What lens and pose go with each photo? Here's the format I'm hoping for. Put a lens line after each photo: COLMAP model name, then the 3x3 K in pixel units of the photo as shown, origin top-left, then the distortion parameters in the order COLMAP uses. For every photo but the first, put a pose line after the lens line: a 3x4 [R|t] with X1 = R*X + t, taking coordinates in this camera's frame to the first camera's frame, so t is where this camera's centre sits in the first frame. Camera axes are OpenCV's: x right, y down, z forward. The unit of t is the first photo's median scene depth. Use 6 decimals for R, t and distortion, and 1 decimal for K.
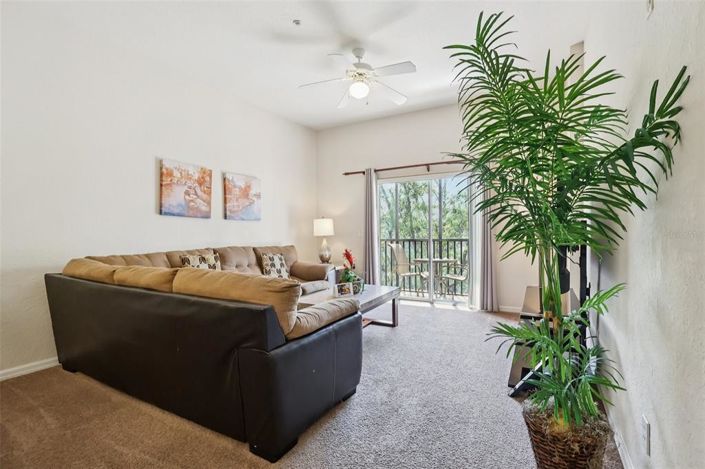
lens RADIAL K [[327.7, 0, 352.5], [0, 327.7, 234.5], [0, 0, 1]] dist [-0.000523, -0.000062]
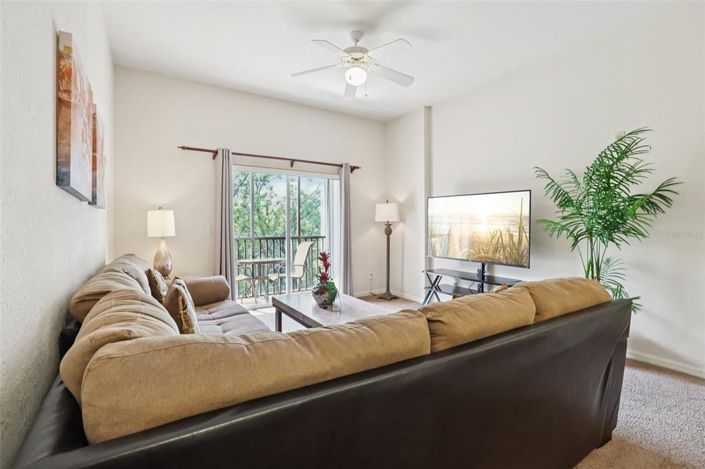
lens RADIAL K [[333.7, 0, 360.4], [0, 333.7, 228.7], [0, 0, 1]] dist [-0.000587, -0.000389]
pose [[0.448959, 0.003495, 0.893546, -0.515257], [0.004509, 0.999971, -0.006177, -0.005894], [-0.893541, 0.006803, 0.448930, 0.362900]]
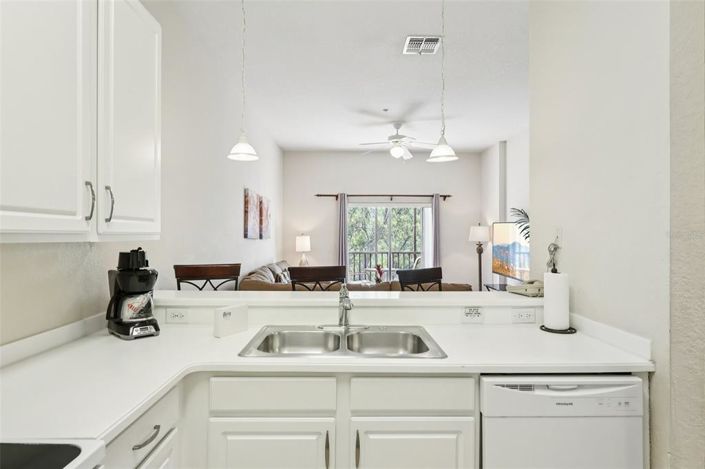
lens RADIAL K [[403.9, 0, 352.5], [0, 403.9, 234.5], [0, 0, 1]] dist [0.001585, 0.000086]
pose [[0.856703, 0.013818, 0.515624, -0.661212], [-0.011791, 0.999905, -0.007205, -0.045381], [-0.515675, 0.000093, 0.856784, -0.248798]]
